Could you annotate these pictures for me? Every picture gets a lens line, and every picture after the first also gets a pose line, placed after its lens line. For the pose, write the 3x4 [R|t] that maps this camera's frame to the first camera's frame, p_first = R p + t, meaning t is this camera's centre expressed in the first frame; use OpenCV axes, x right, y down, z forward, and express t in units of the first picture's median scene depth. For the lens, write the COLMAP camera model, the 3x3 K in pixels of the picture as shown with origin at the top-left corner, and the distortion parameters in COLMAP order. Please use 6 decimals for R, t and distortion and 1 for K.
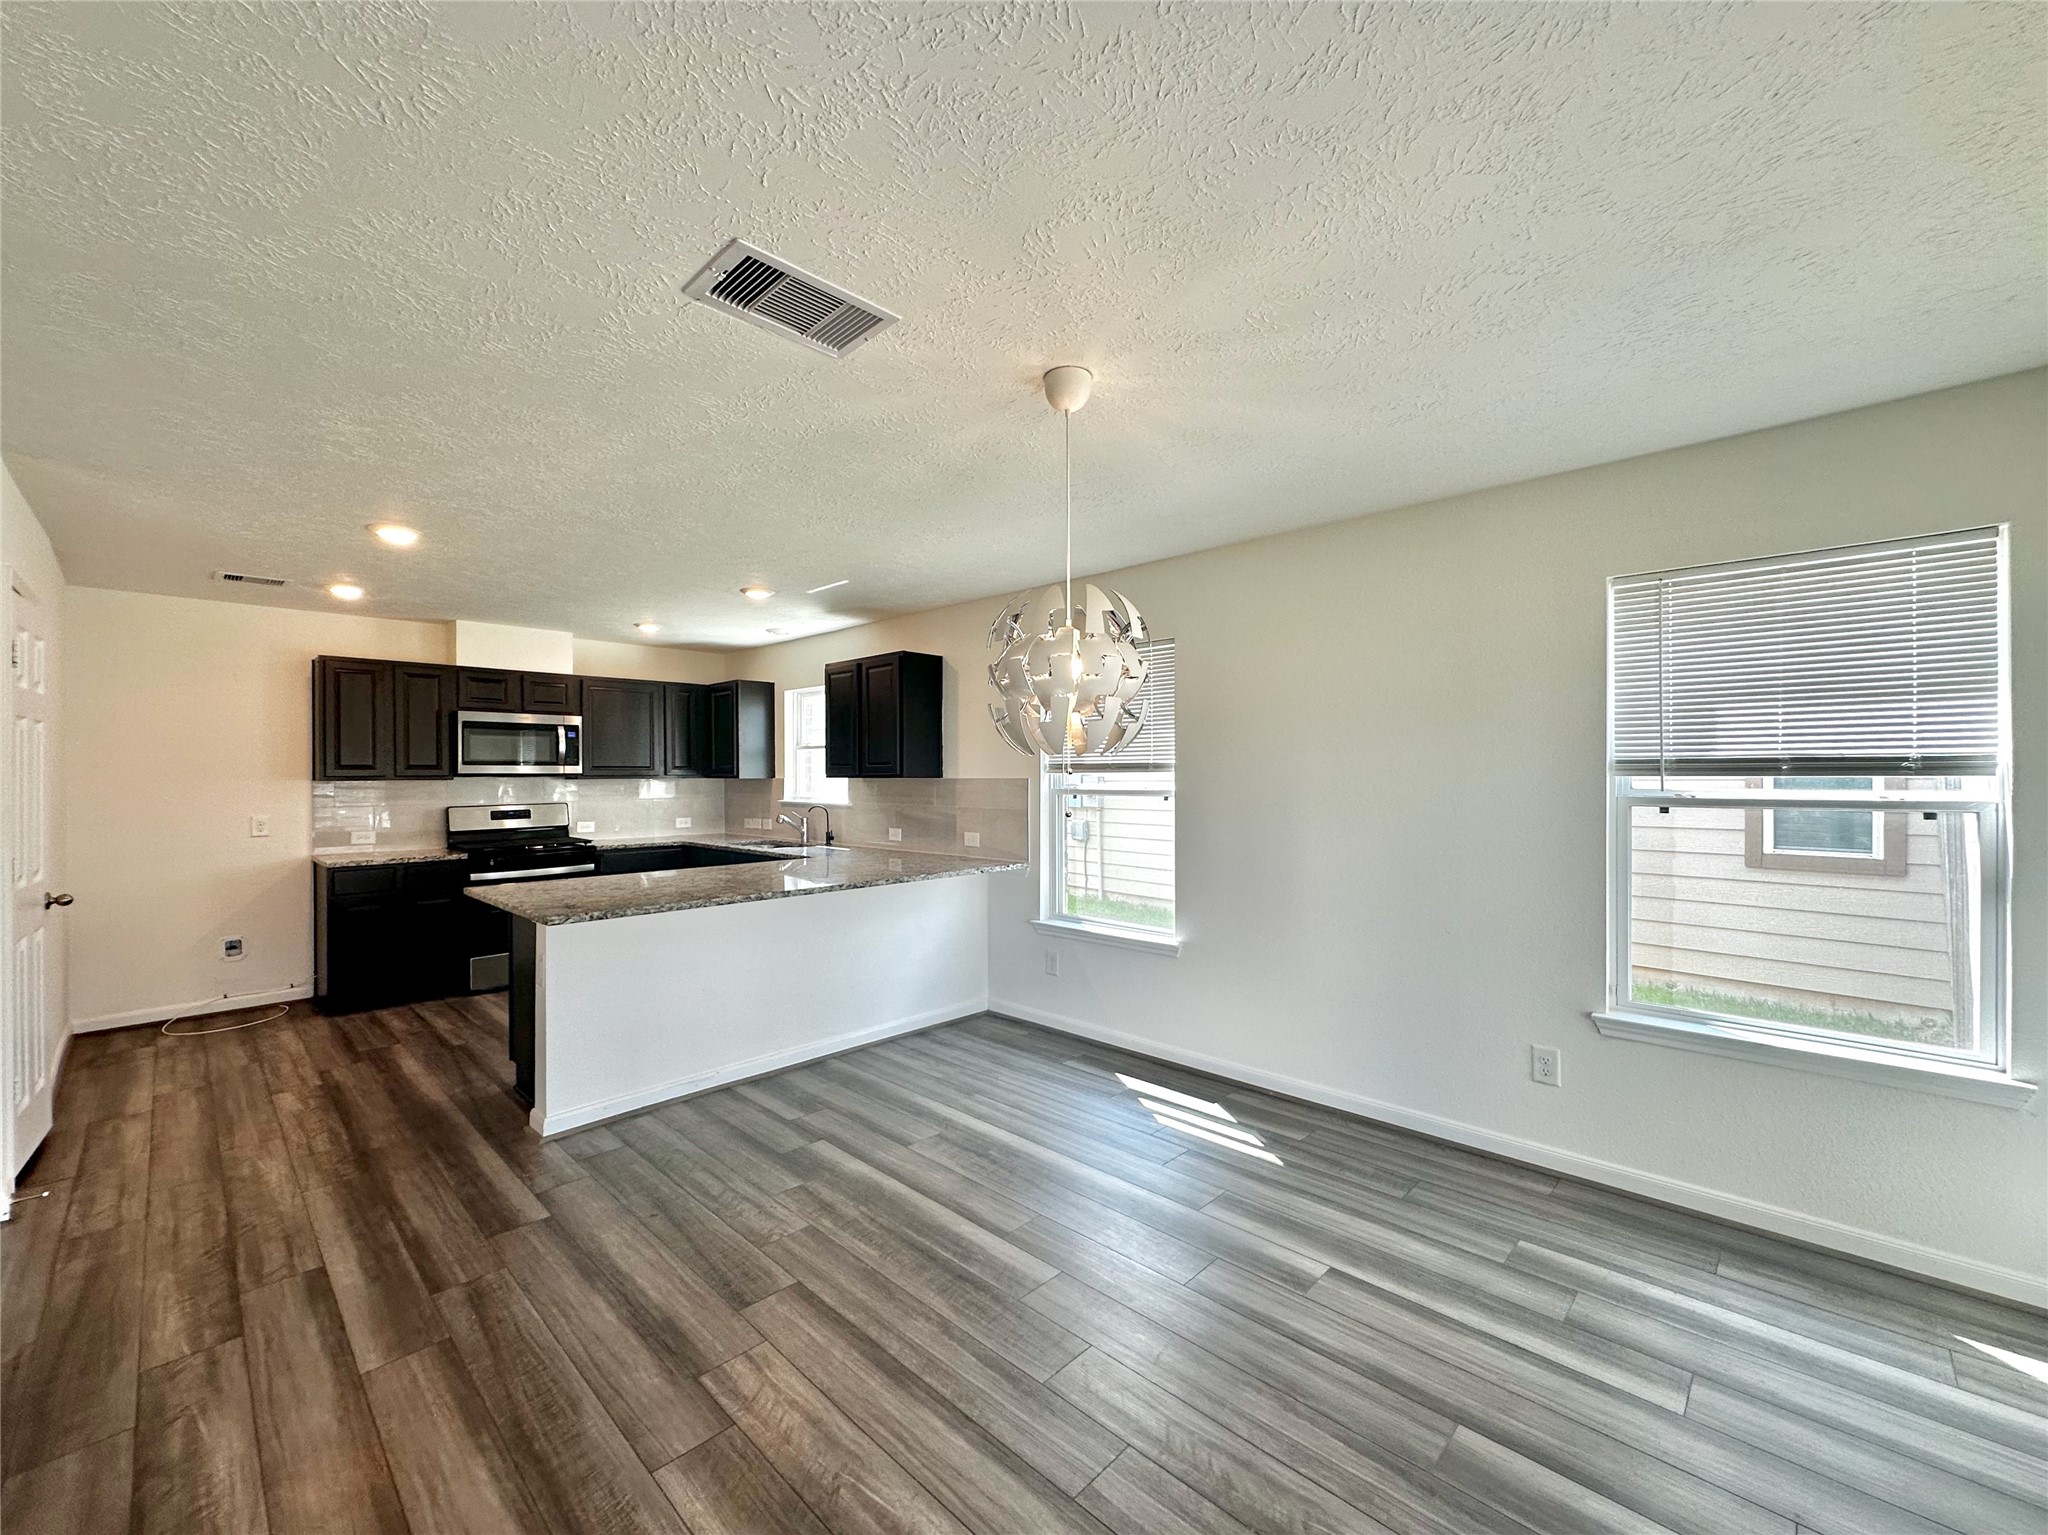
lens RADIAL K [[818.3, 0, 1018.1], [0, 818.3, 778.2], [0, 0, 1]] dist [-0.004429, 0.001500]
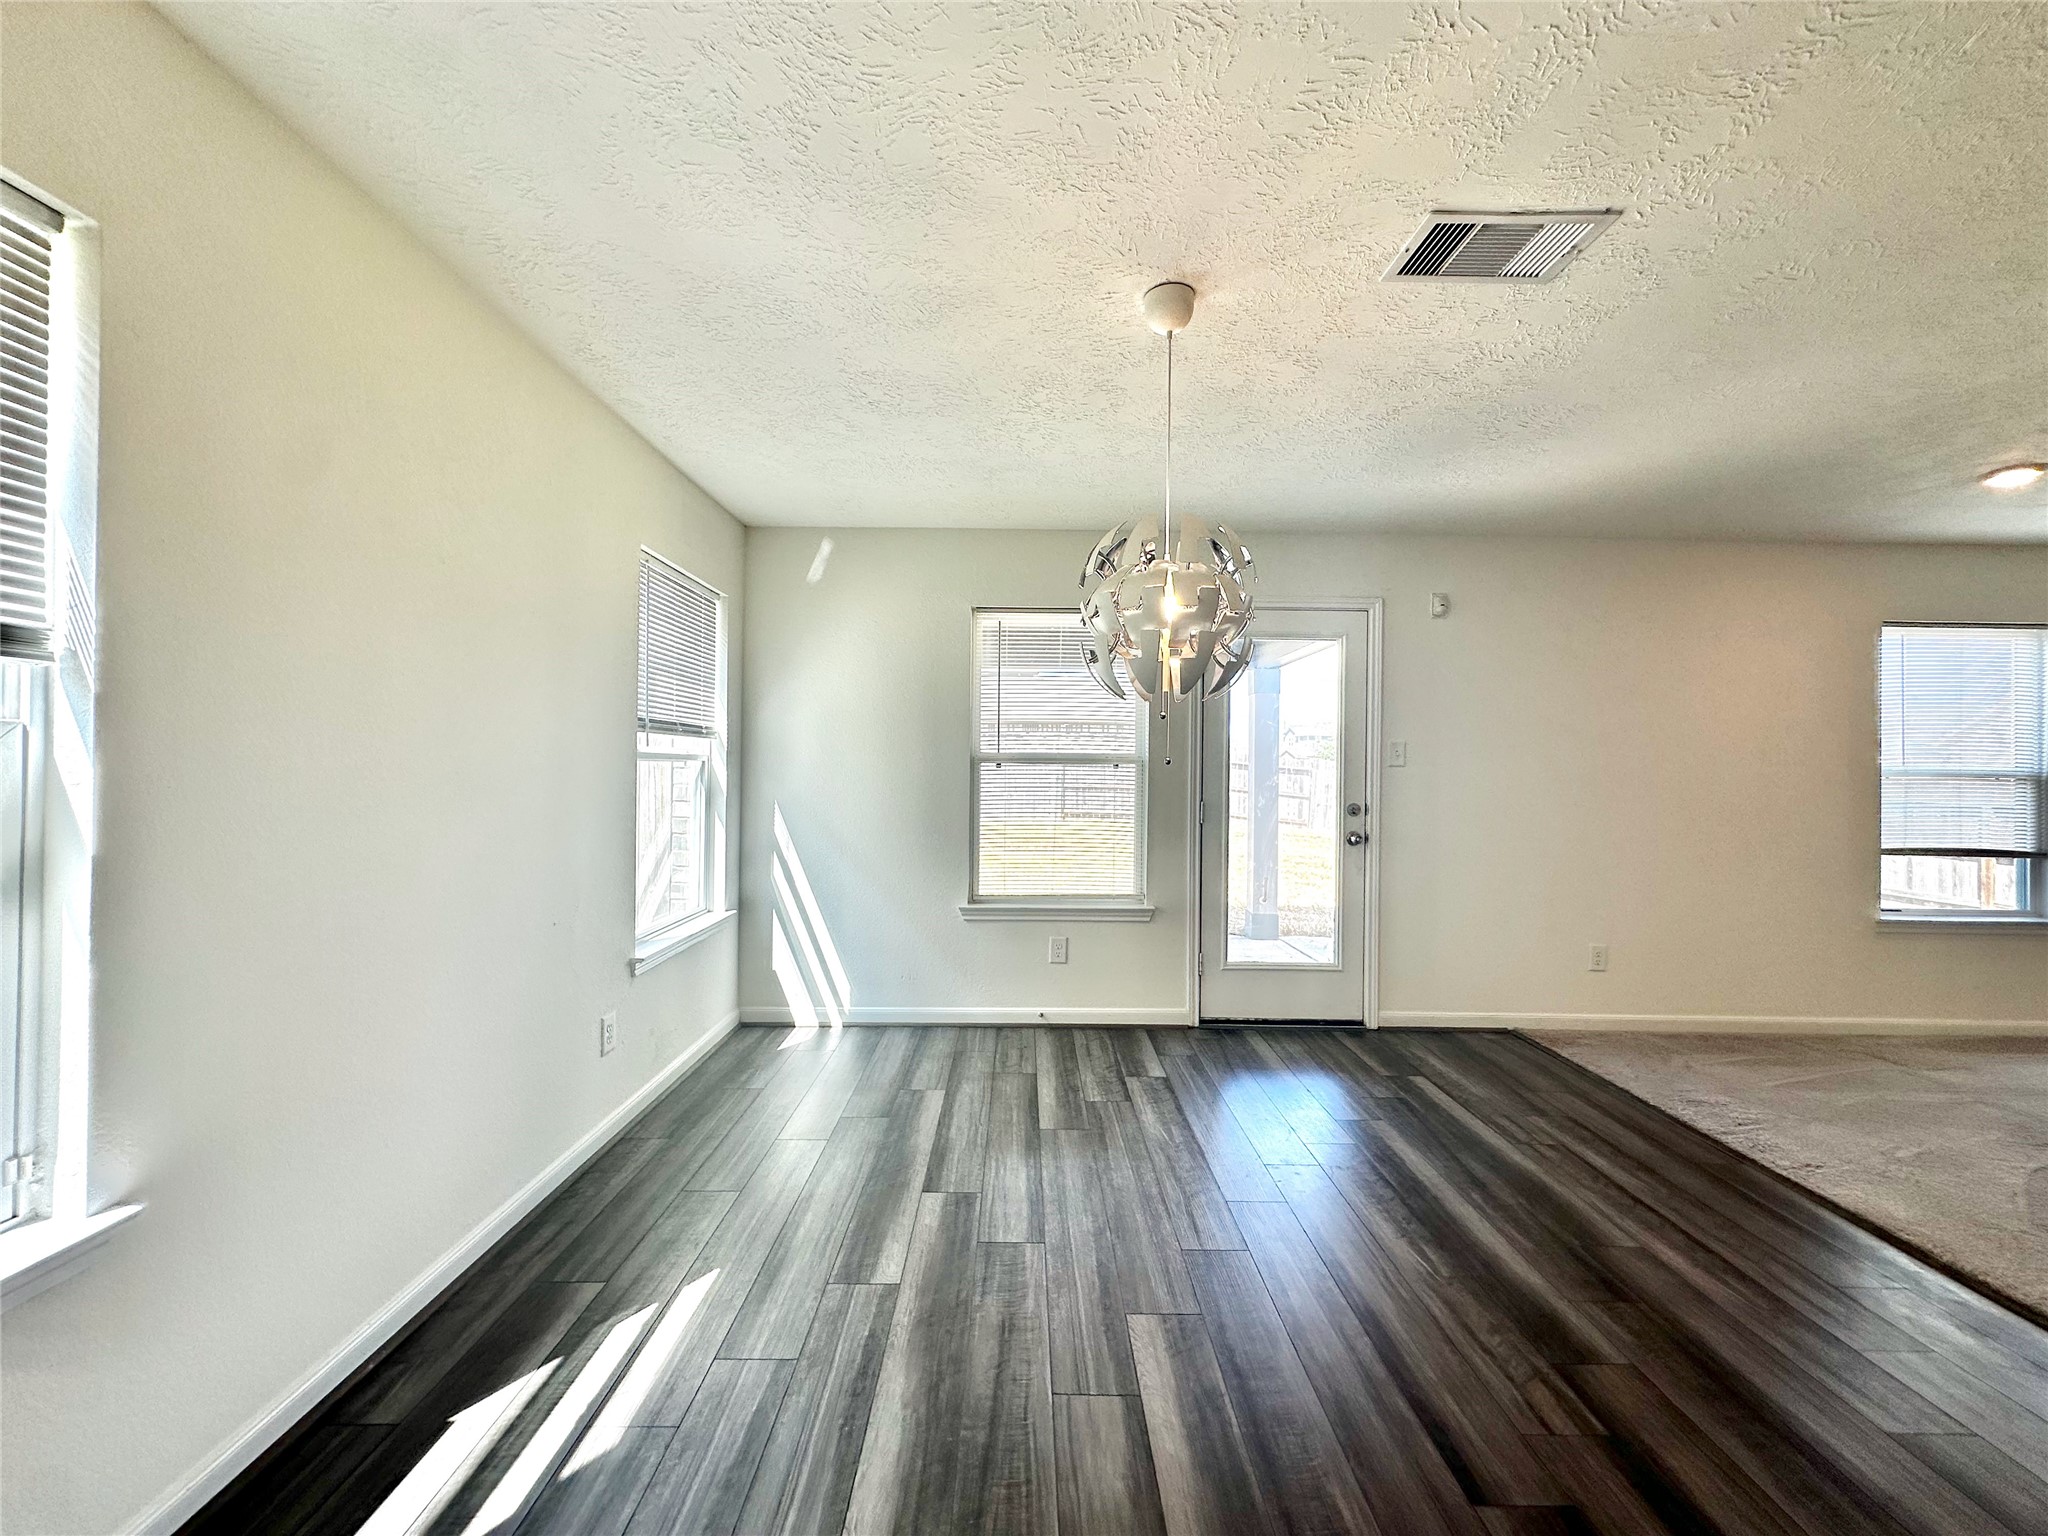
lens RADIAL K [[818.3, 0, 1025.1], [0, 818.3, 764.1], [0, 0, 1]] dist [-0.004429, 0.001500]
pose [[-0.696553, -0.002685, 0.717501, -0.263995], [-0.007949, 0.999961, -0.003974, 0.027467], [-0.717462, -0.008472, -0.696546, 0.933412]]
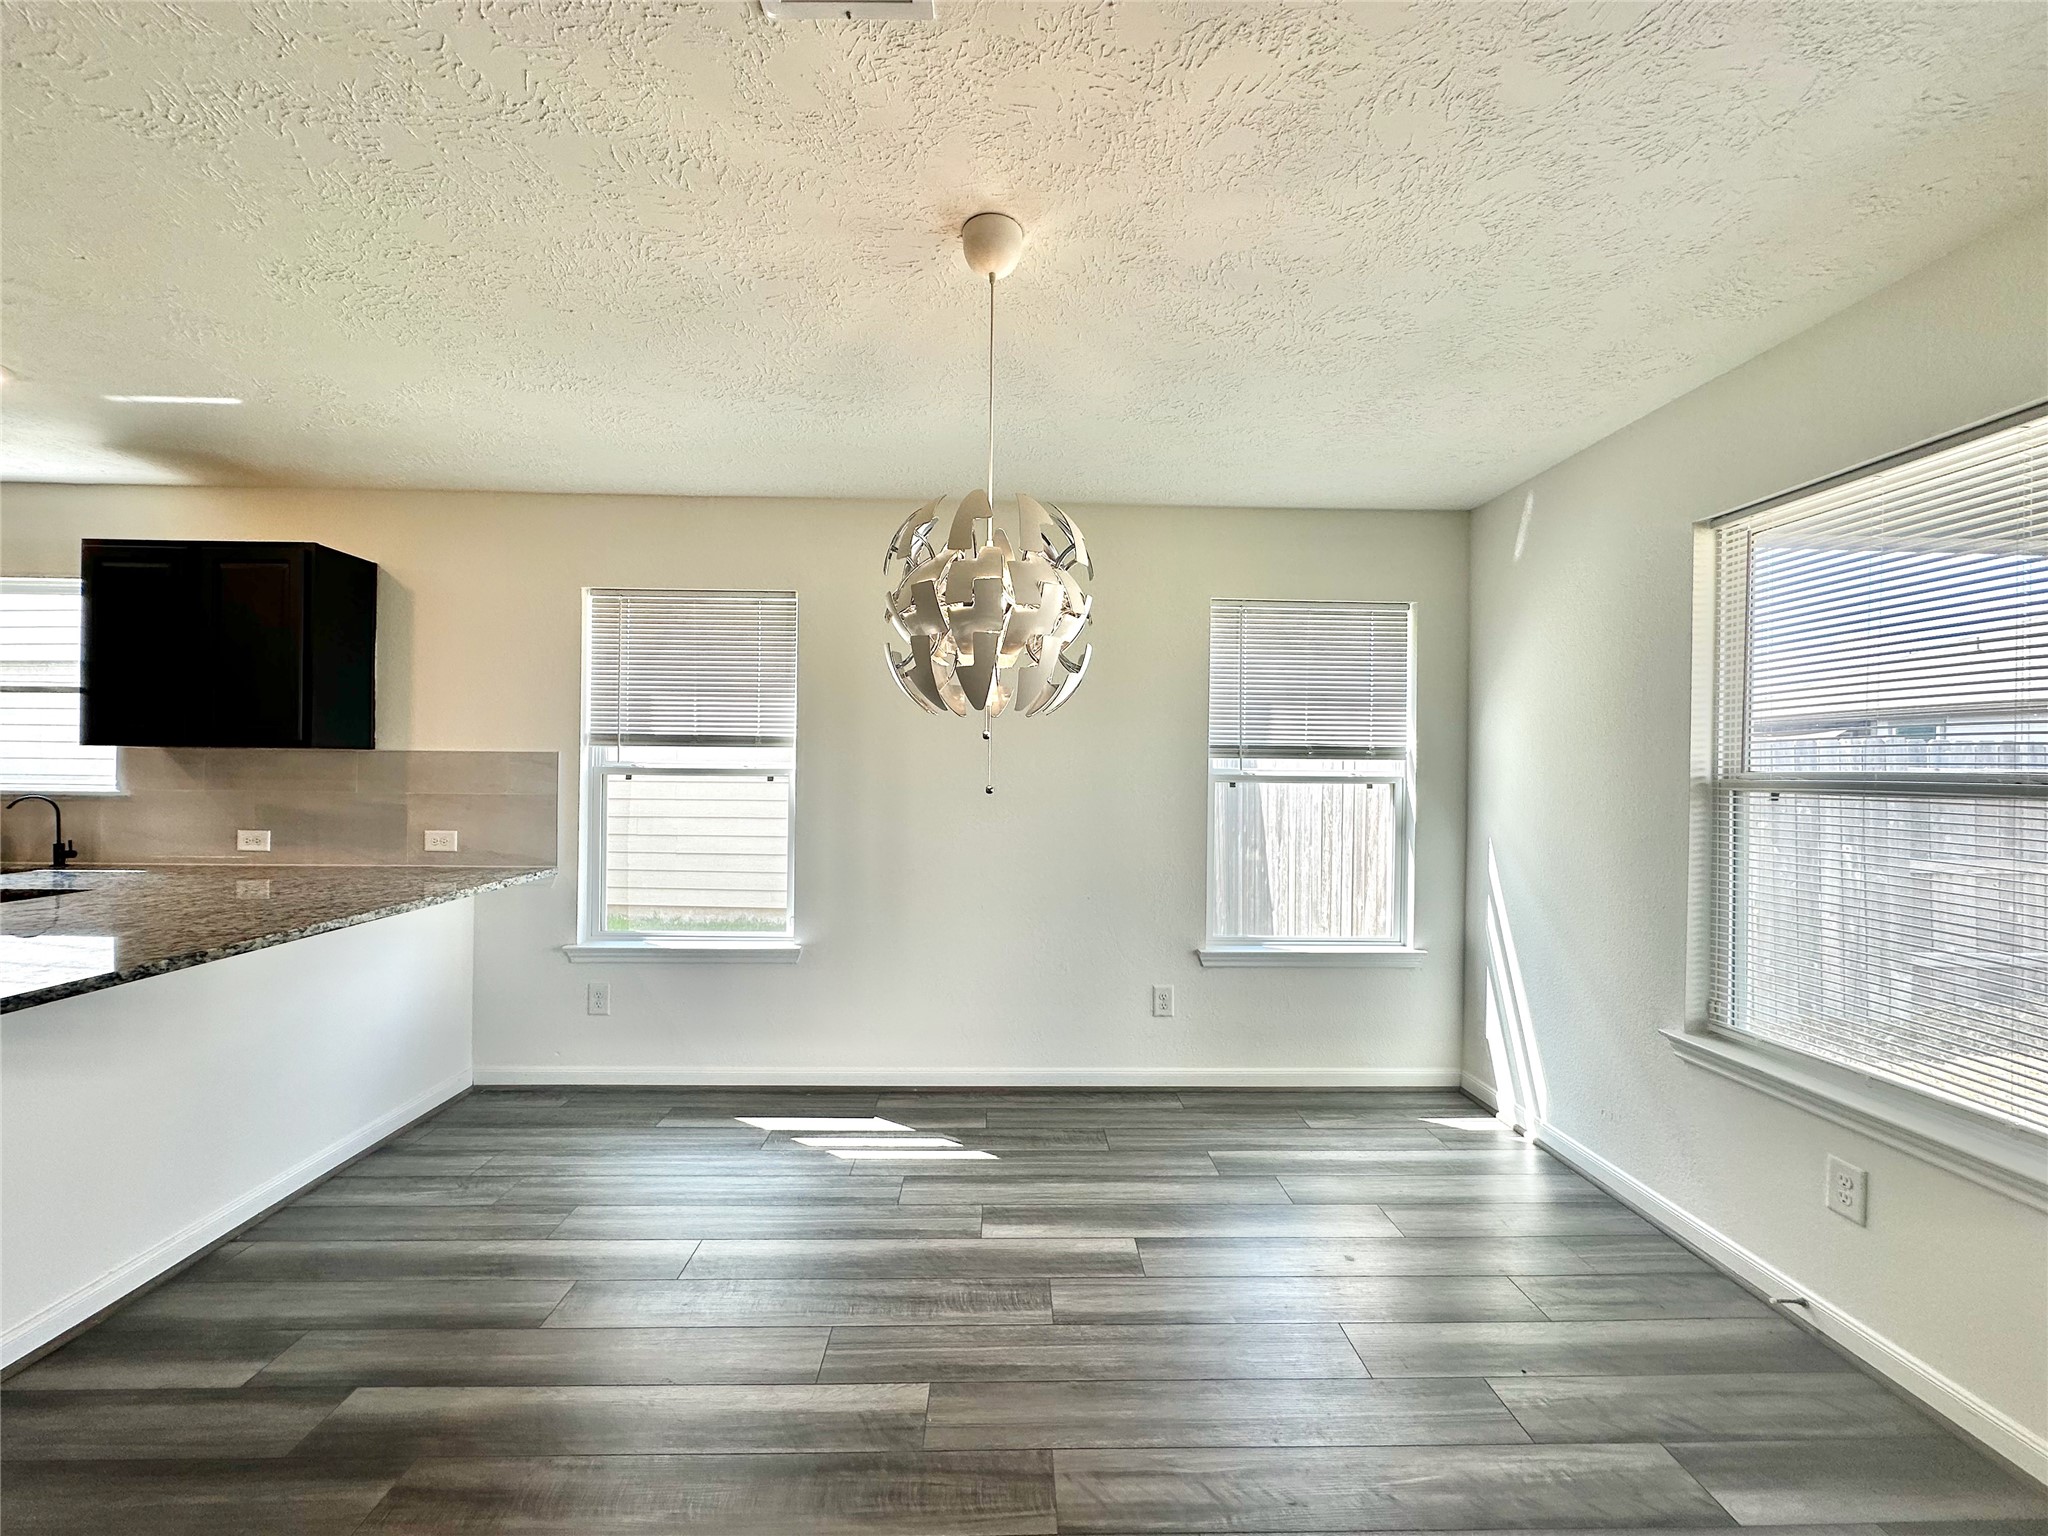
lens RADIAL K [[818.3, 0, 1019.2], [0, 818.3, 767.1], [0, 0, 1]] dist [-0.004429, 0.001500]
pose [[0.700315, 0.009181, 0.713775, -0.250187], [-0.011125, 0.999936, -0.001947, 0.012026], [-0.713747, -0.006577, 0.700373, 0.226515]]
